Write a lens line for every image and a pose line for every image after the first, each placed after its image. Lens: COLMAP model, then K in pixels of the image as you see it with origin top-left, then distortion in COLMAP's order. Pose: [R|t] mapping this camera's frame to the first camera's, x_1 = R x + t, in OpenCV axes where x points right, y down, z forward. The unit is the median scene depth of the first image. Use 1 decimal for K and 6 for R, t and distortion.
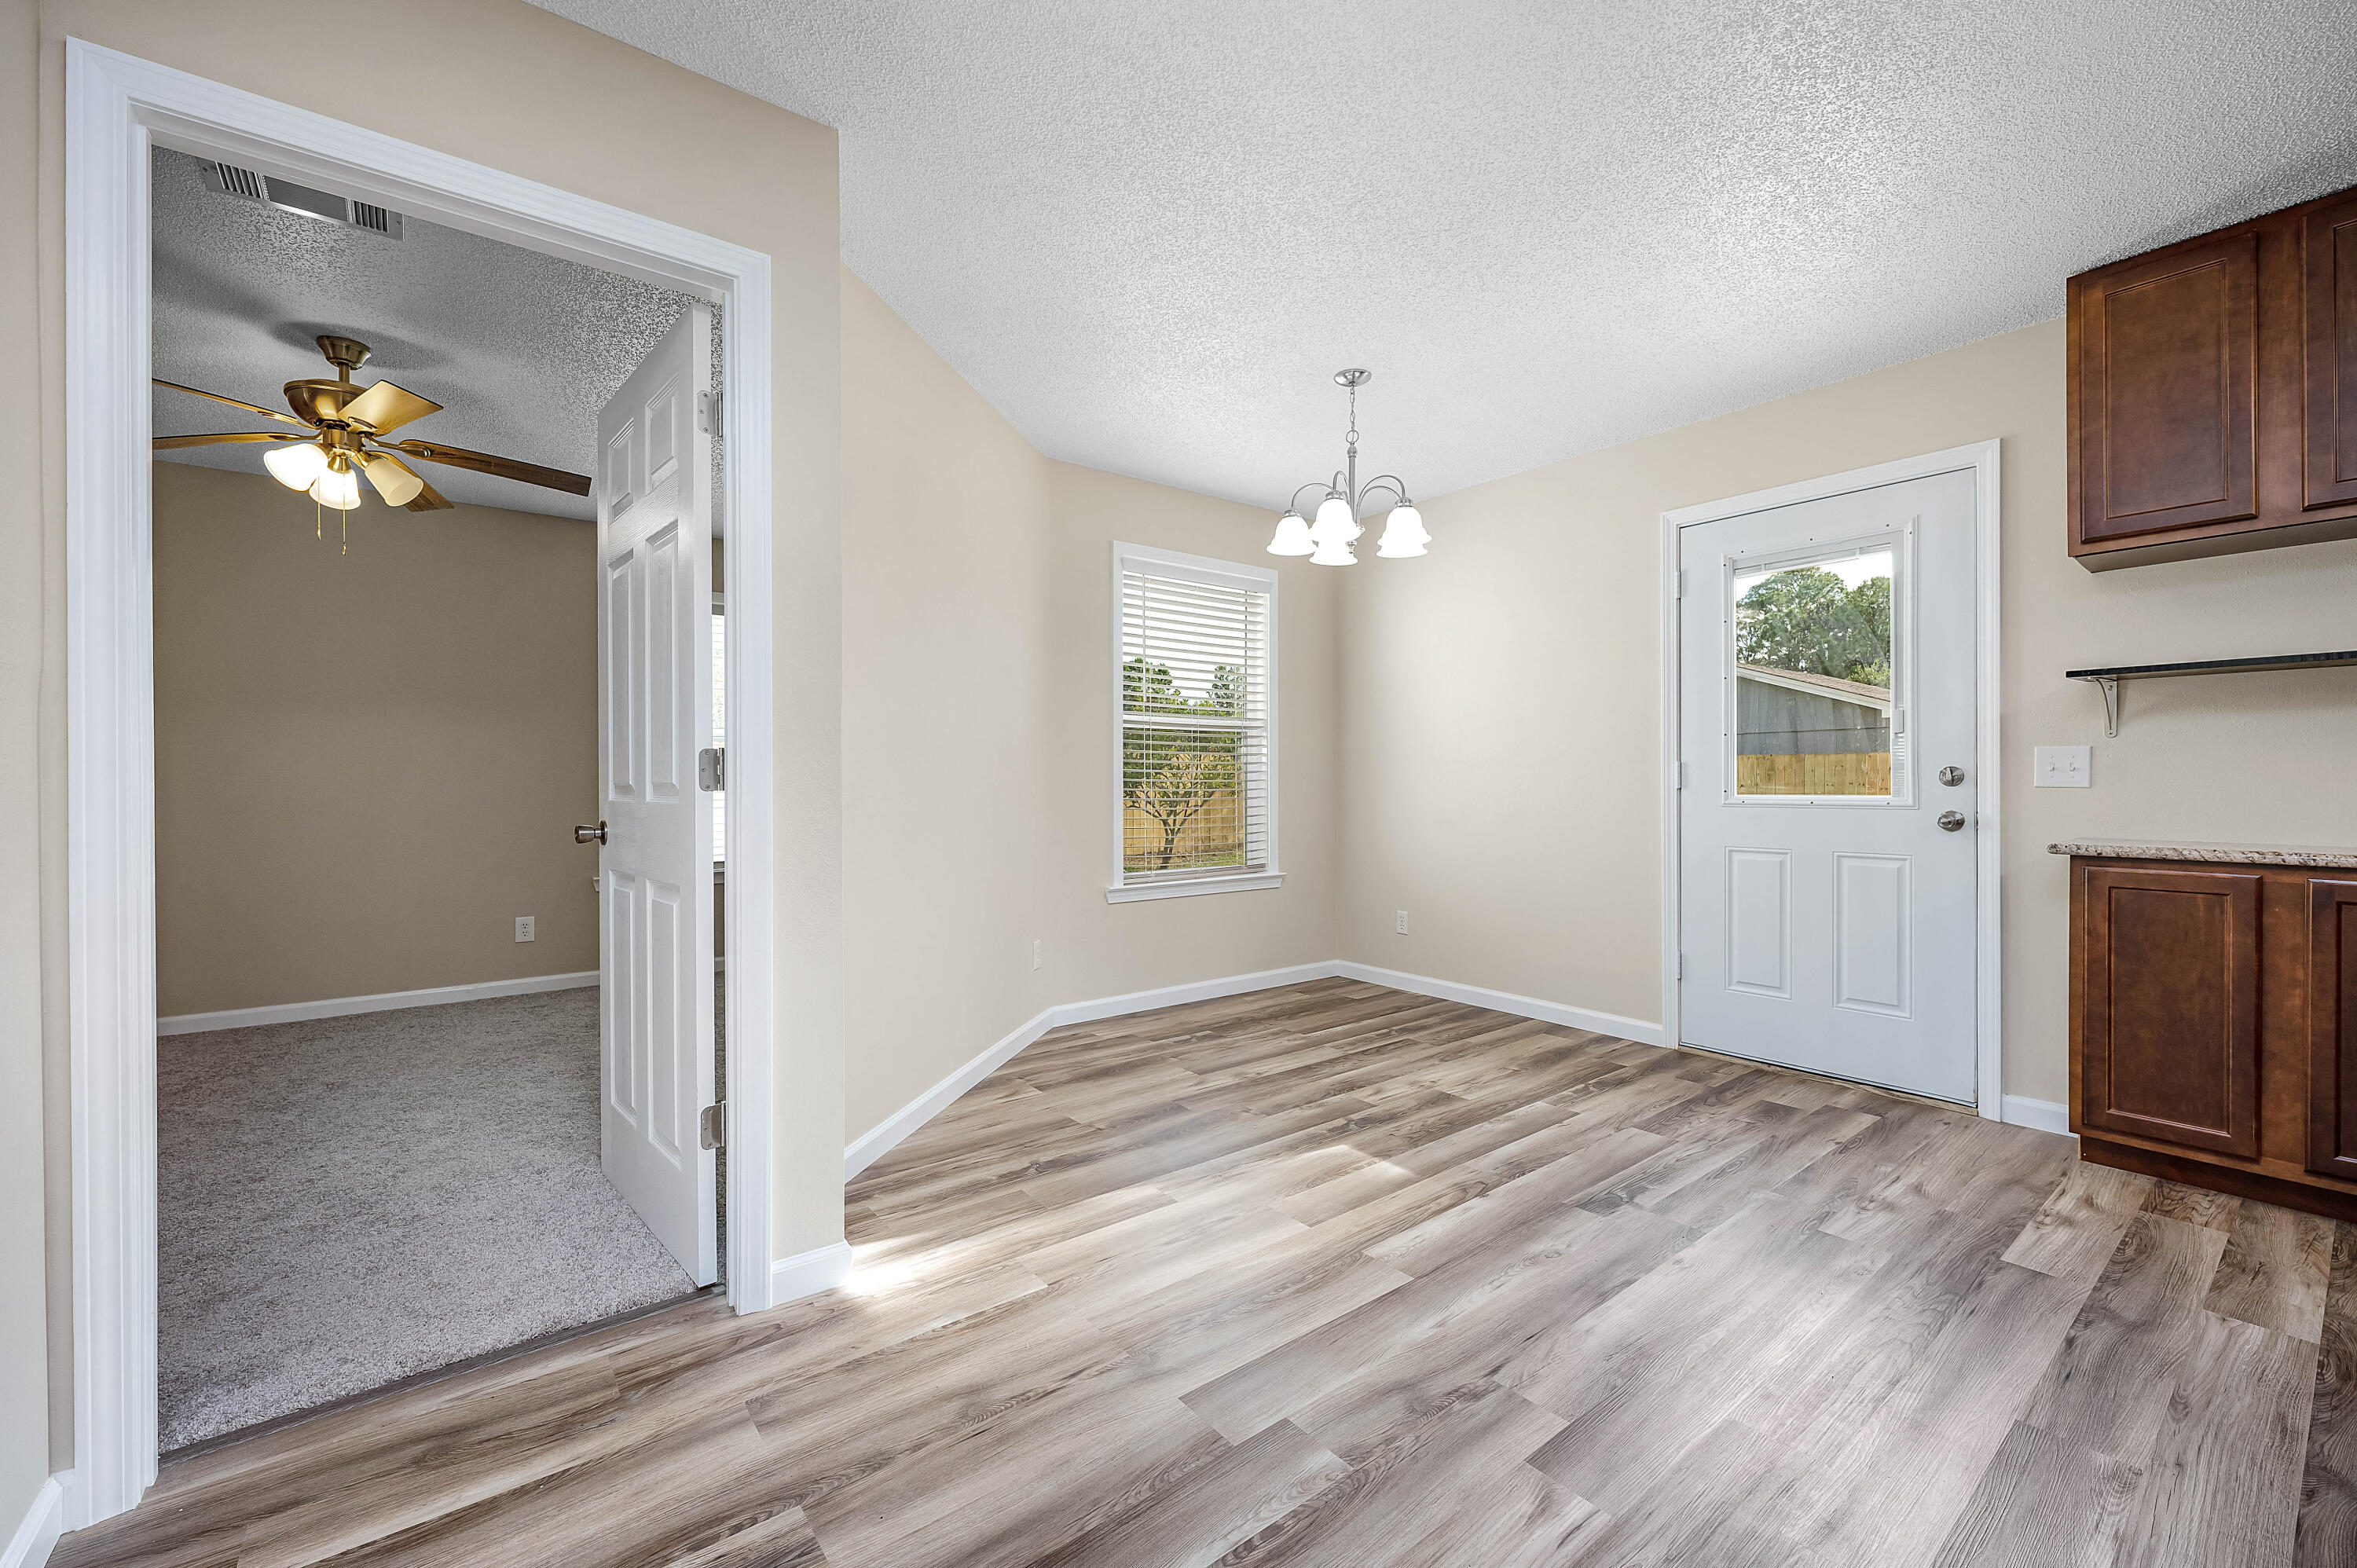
lens RADIAL K [[950.8, 0, 1185.8], [0, 950.8, 783.4], [0, 0, 1]] dist [0.000873, -0.000539]
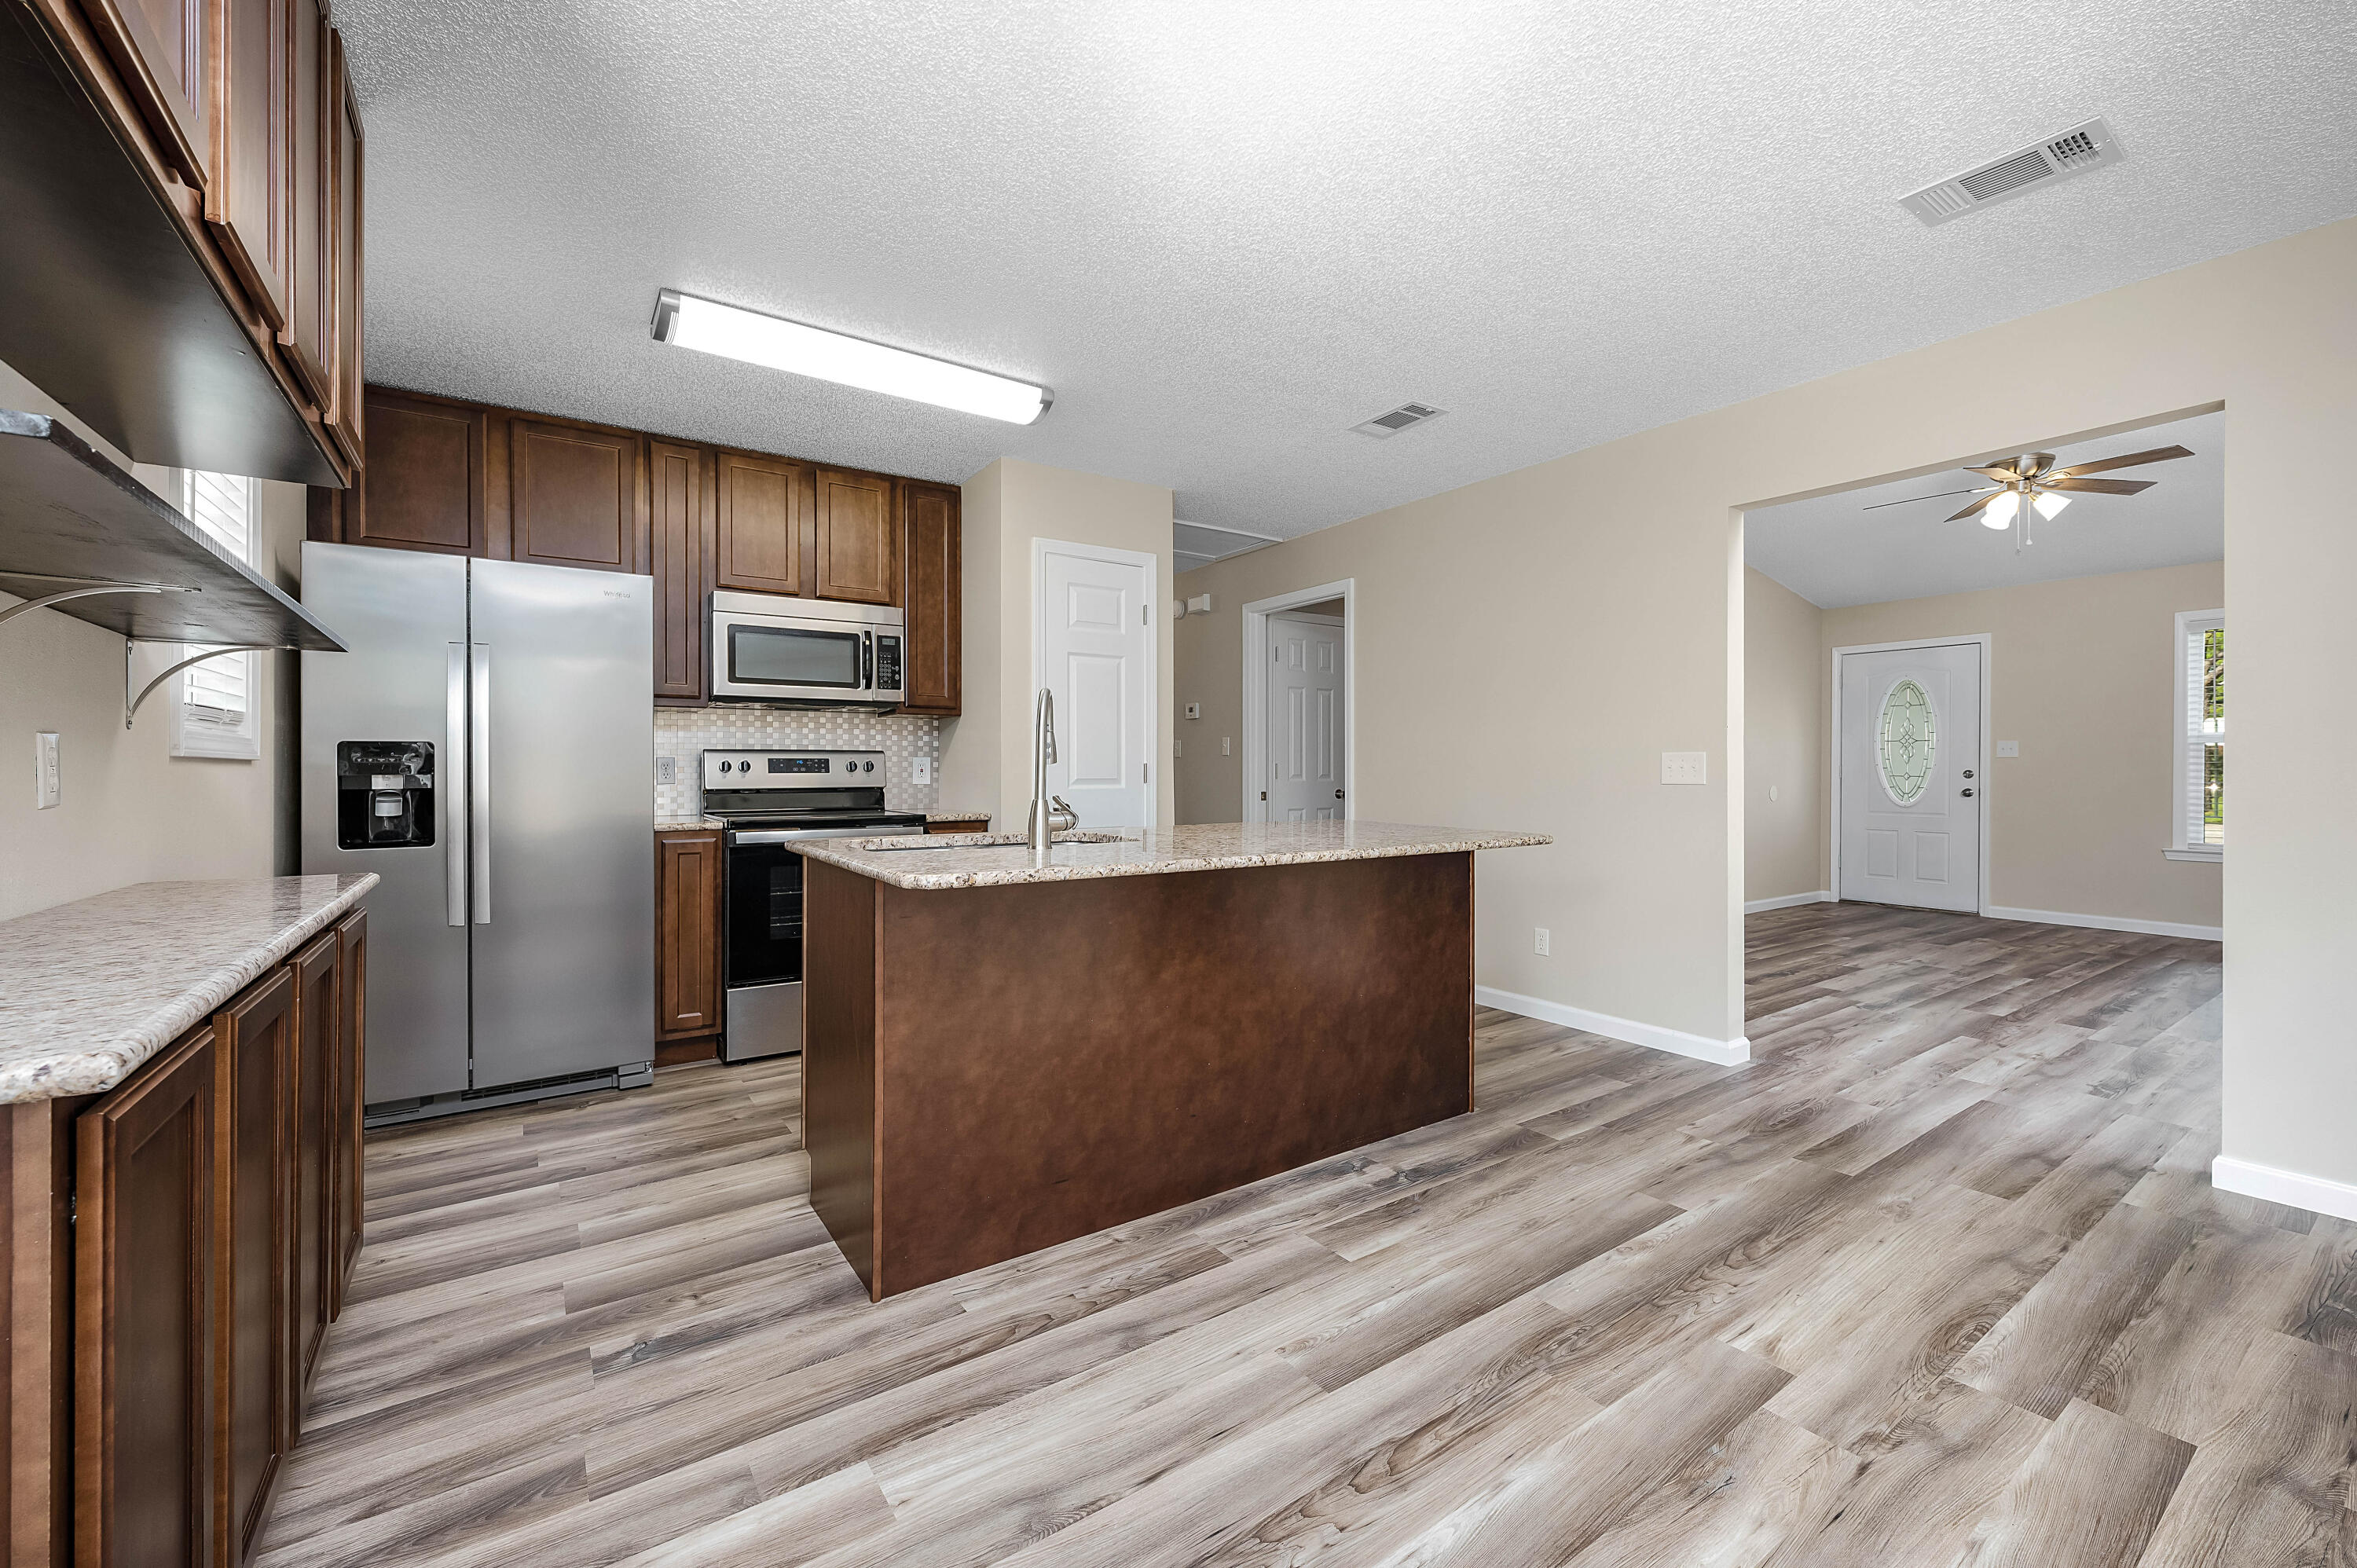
lens RADIAL K [[950.8, 0, 1187.7], [0, 950.8, 769.8], [0, 0, 1]] dist [0.000873, -0.000539]
pose [[-0.998511, 0.002252, 0.054507, 0.589499], [0.002268, 0.999997, 0.000232, -0.016782], [-0.054507, 0.000355, -0.998513, 1.255439]]
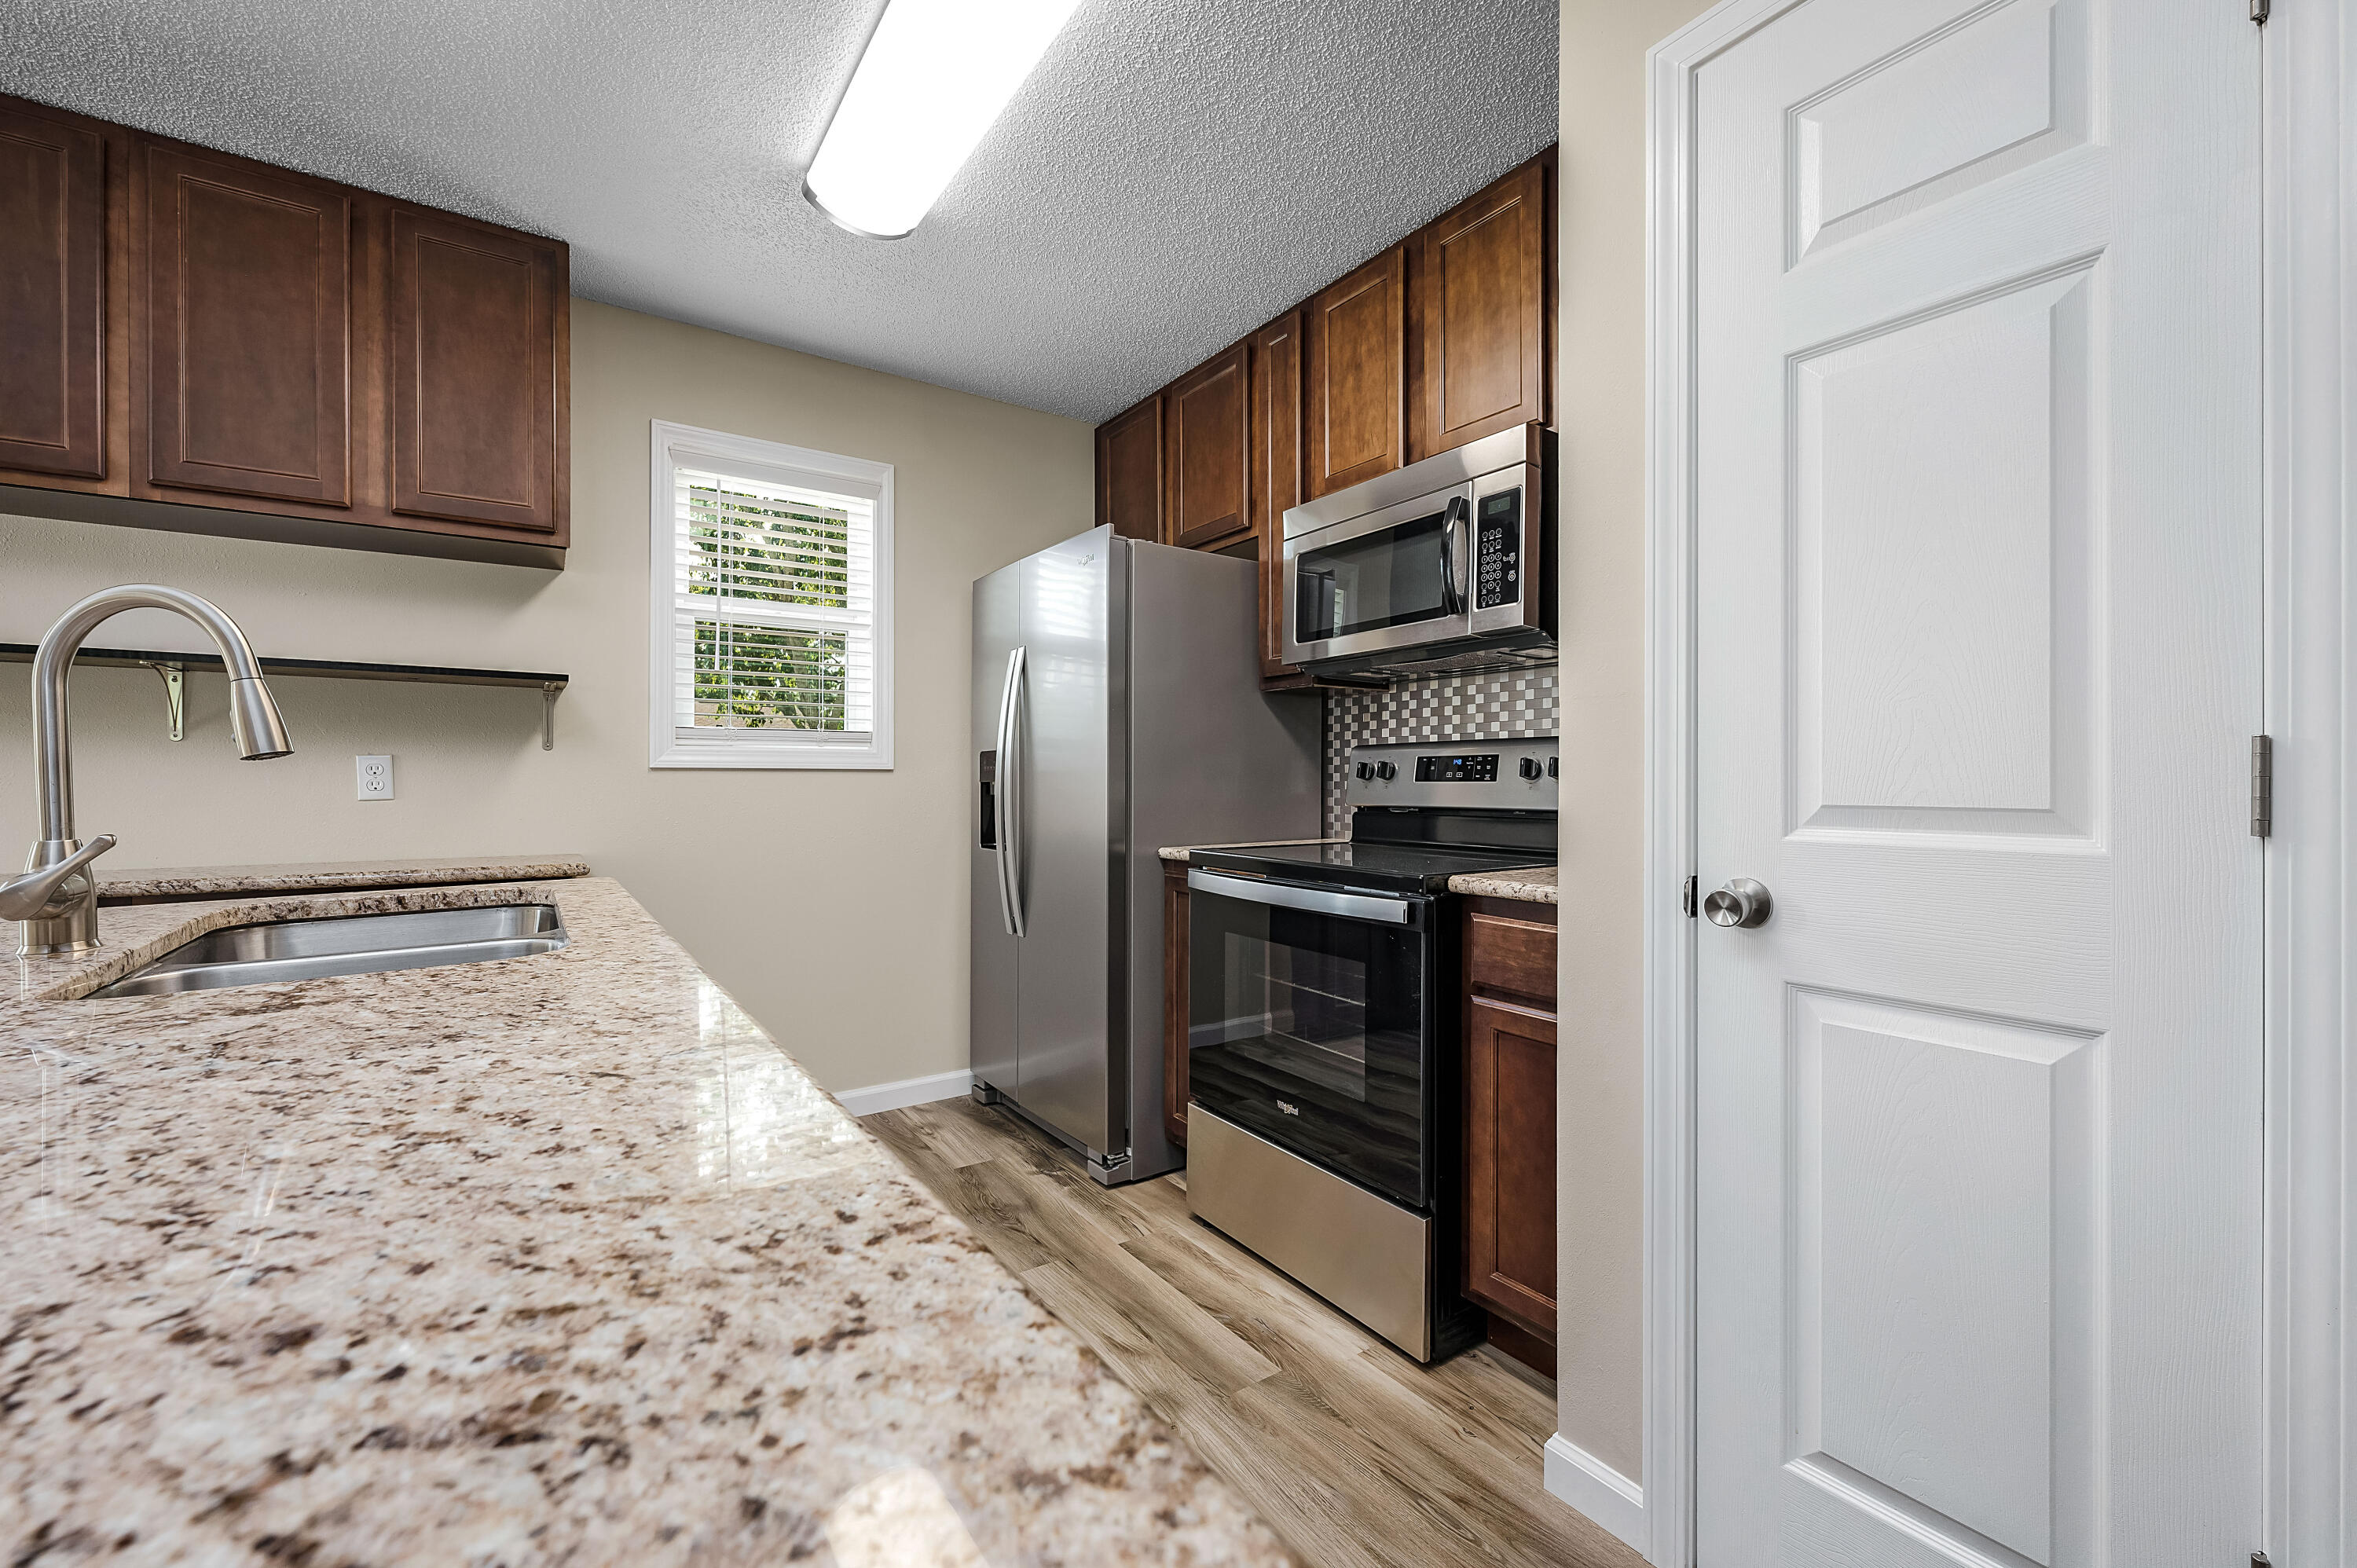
lens RADIAL K [[950.8, 0, 1180.4], [0, 950.8, 780.3], [0, 0, 1]] dist [0.000873, -0.000539]
pose [[0.055362, 0.001237, 0.998466, 0.404370], [0.001655, 0.999998, -0.001331, -0.012697], [-0.998465, 0.001727, 0.055360, -0.105545]]
